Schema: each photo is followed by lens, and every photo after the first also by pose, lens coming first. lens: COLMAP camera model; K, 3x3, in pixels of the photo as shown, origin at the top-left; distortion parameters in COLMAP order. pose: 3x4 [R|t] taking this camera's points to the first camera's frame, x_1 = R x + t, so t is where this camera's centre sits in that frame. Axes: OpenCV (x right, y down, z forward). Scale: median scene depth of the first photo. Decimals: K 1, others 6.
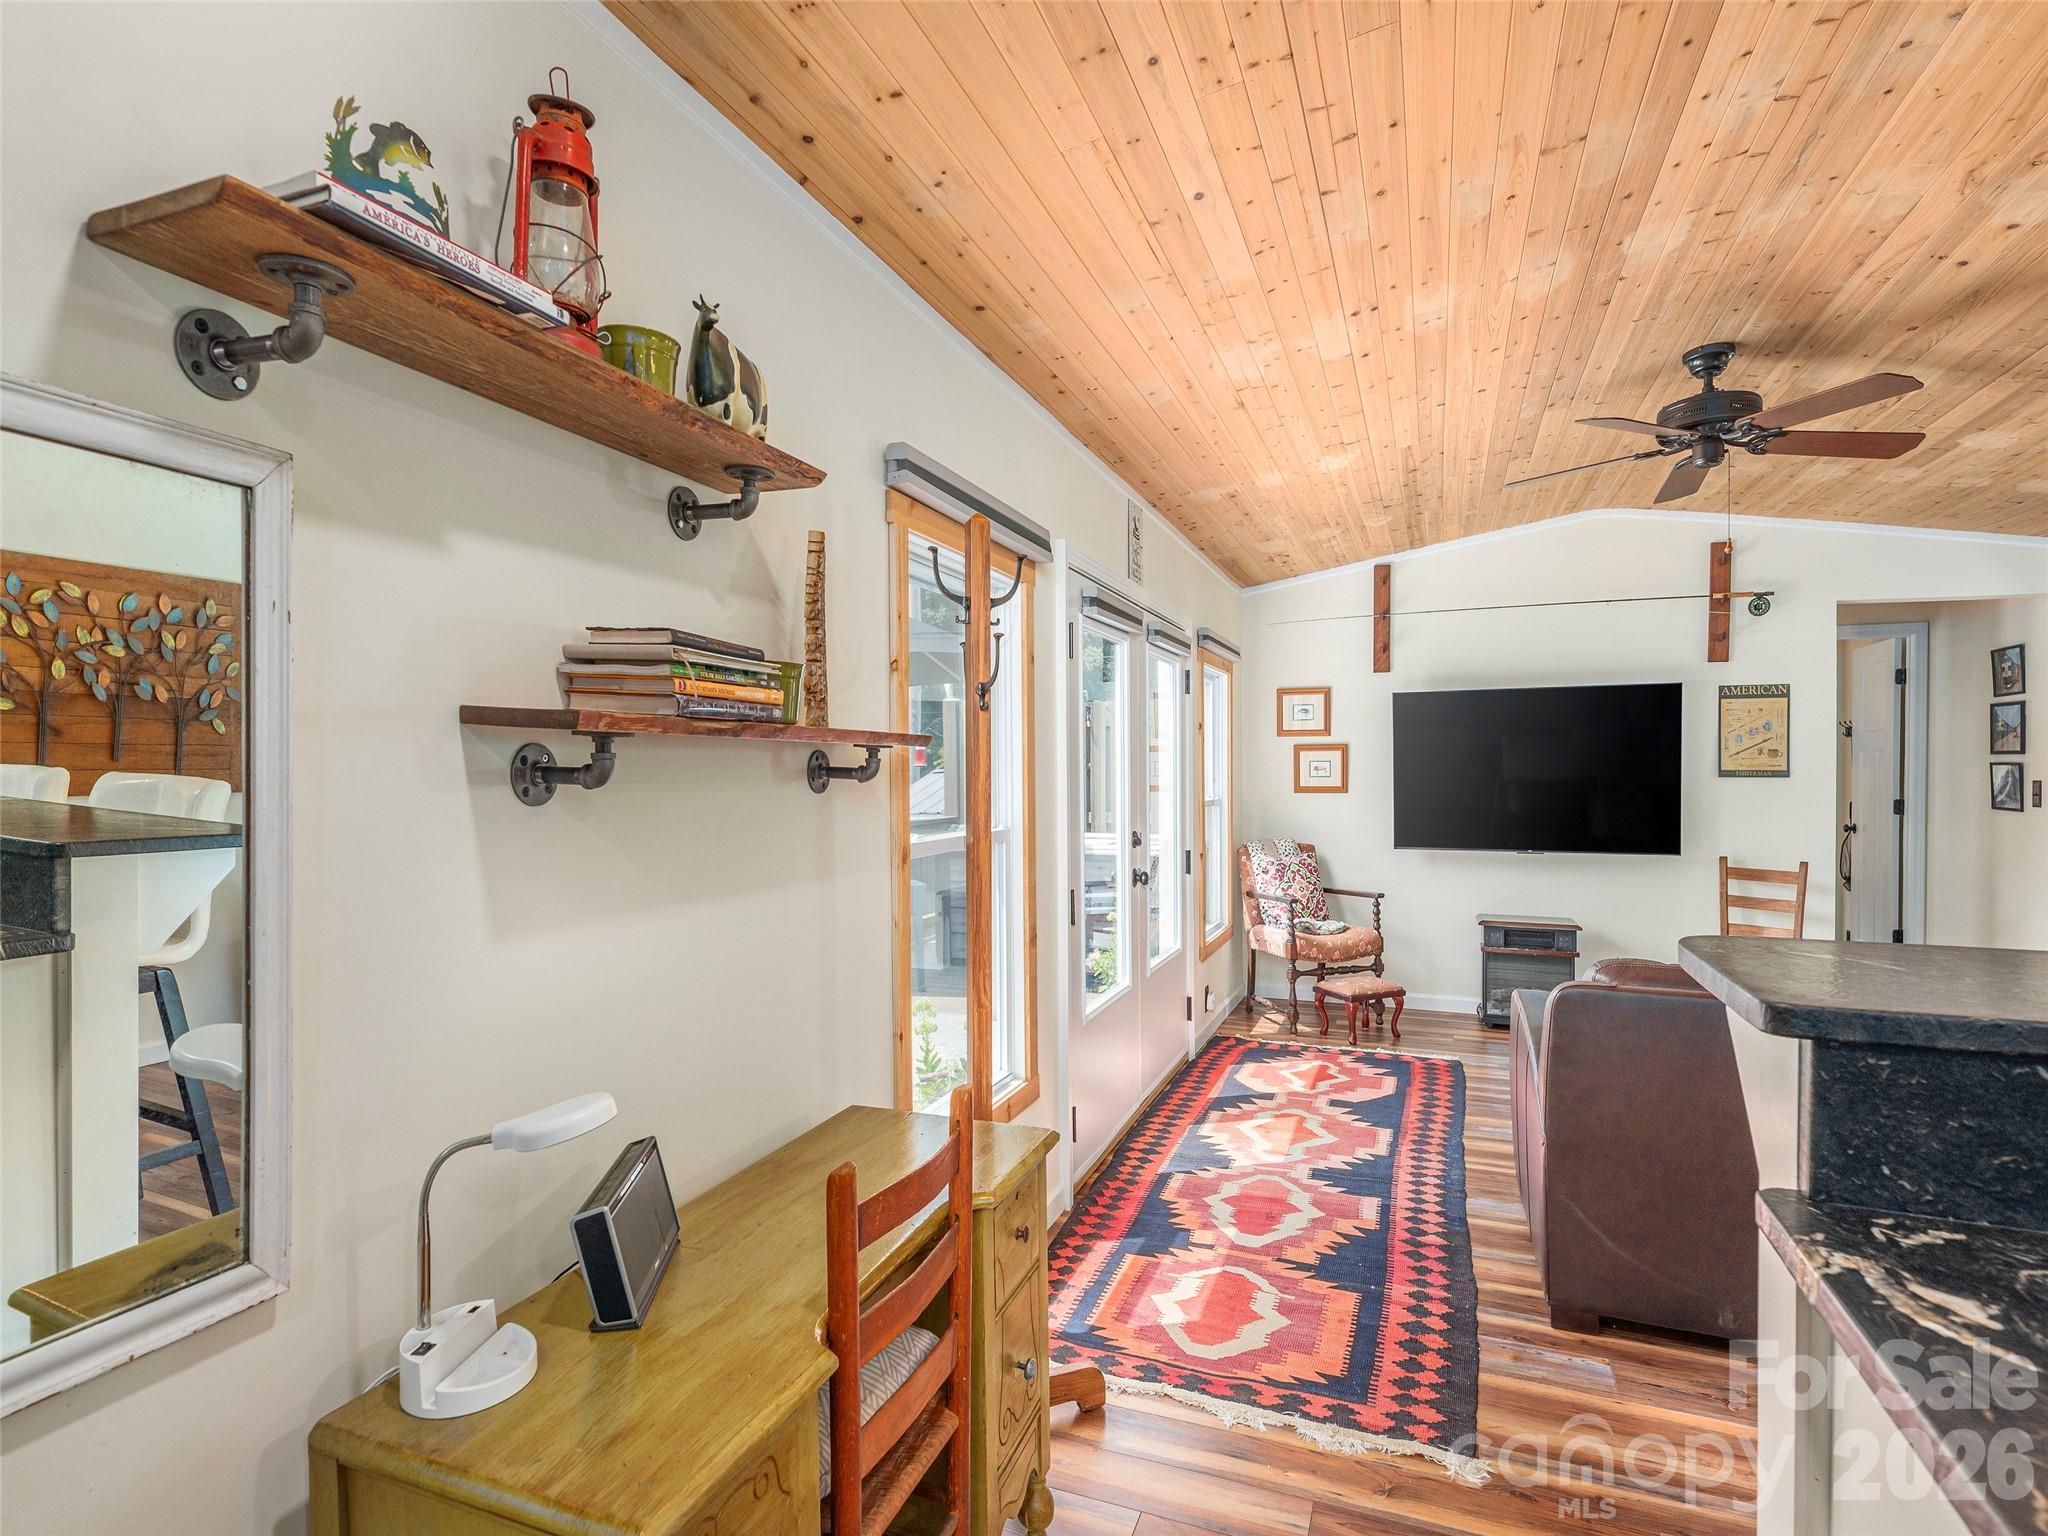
lens RADIAL K [[1018.3, 0, 1015.1], [0, 1018.3, 779.6], [0, 0, 1]] dist [0.000301, -0.000212]
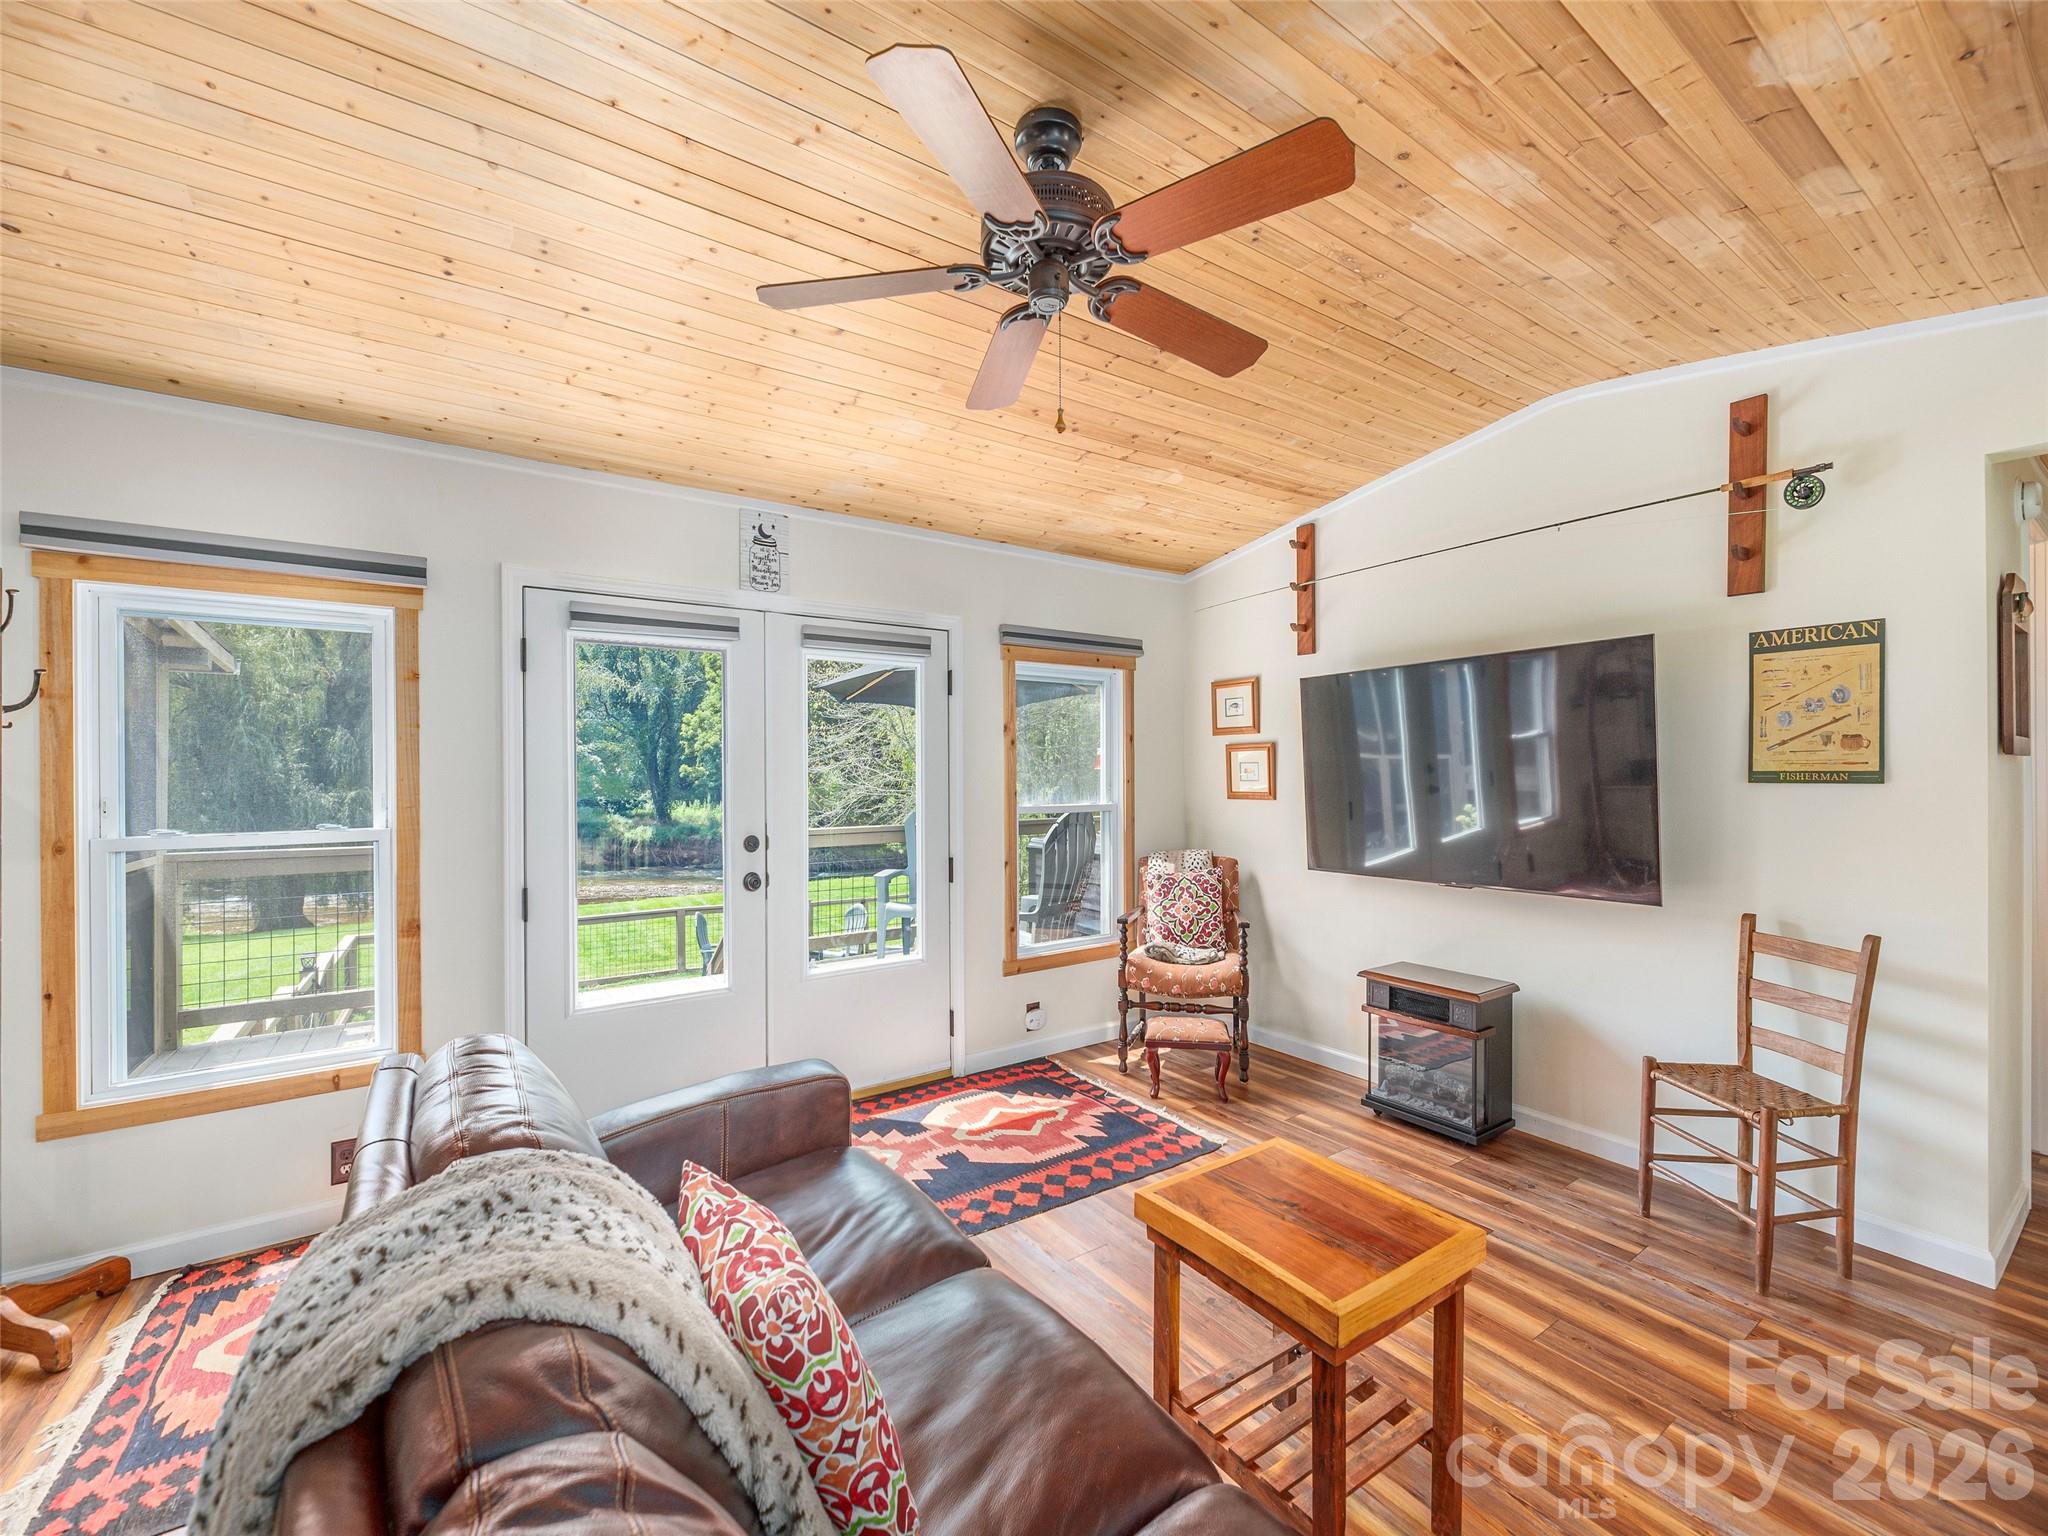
lens RADIAL K [[835.9, 0, 1022.2], [0, 835.9, 770.4], [0, 0, 1]] dist [-0.001779, 0.000044]
pose [[0.834161, -0.005336, -0.551495, 0.825795], [-0.001598, 0.999926, -0.012092, -0.004323], [0.551519, 0.010968, 0.834090, 0.470878]]
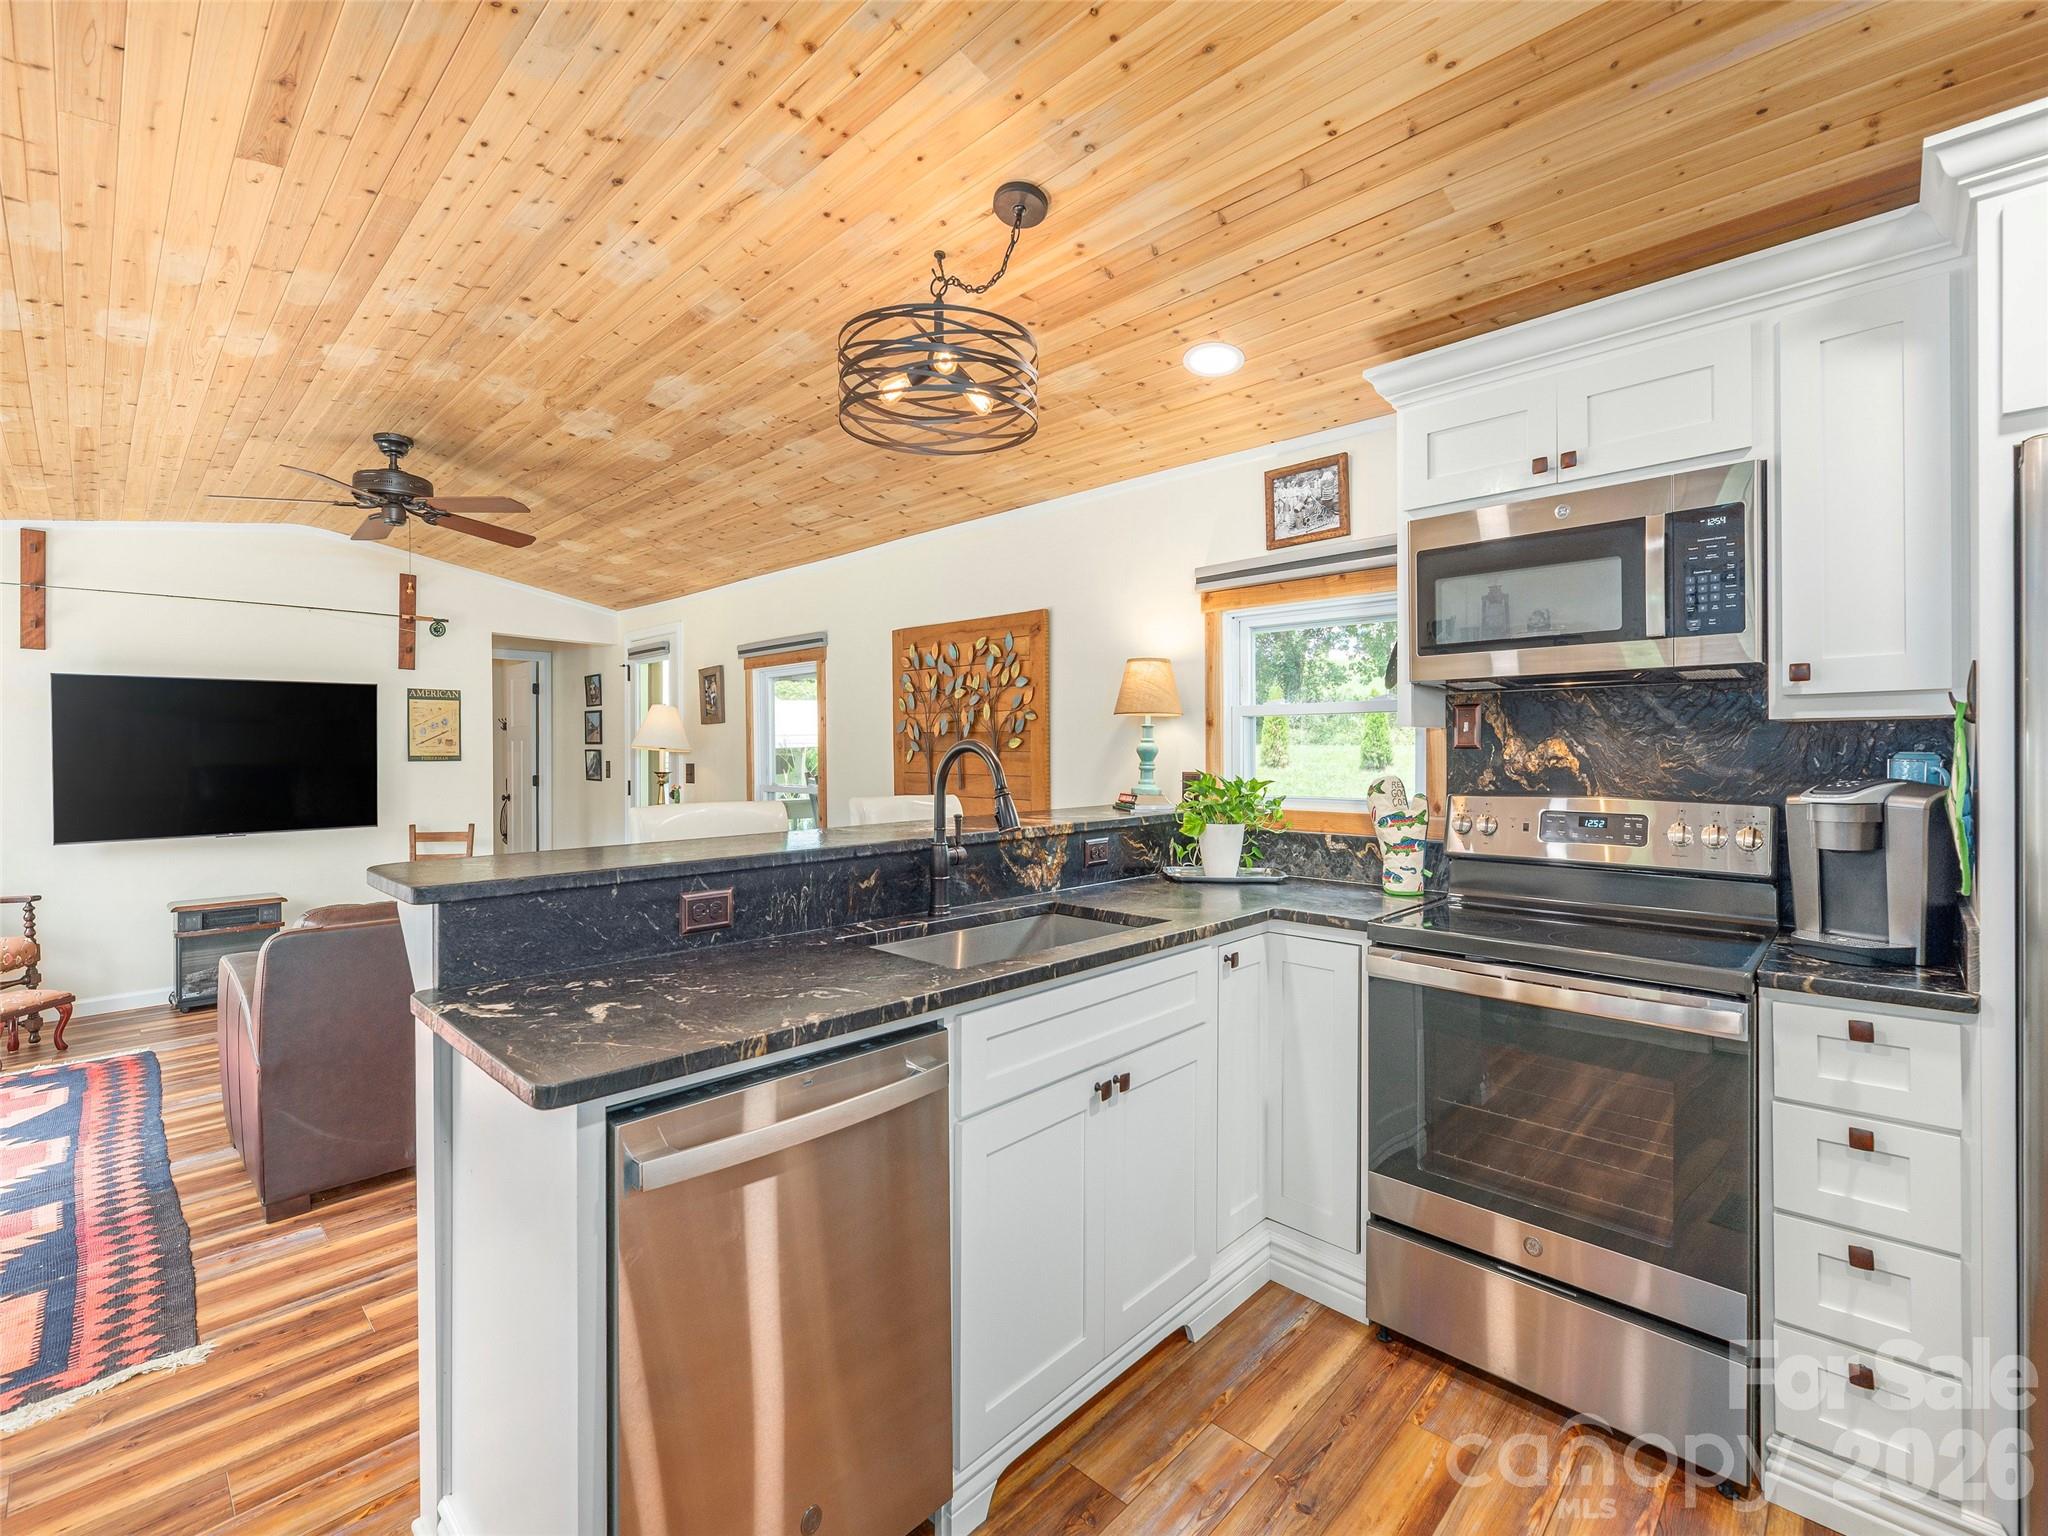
lens RADIAL K [[907.3, 0, 1020.5], [0, 907.3, 747.0], [0, 0, 1]] dist [-0.002148, 0.000160]
pose [[0.368400, 0.001461, 0.929666, -0.090013], [0.014564, 0.999867, -0.007343, -0.001506], [-0.929553, 0.016245, 0.368329, -0.147610]]
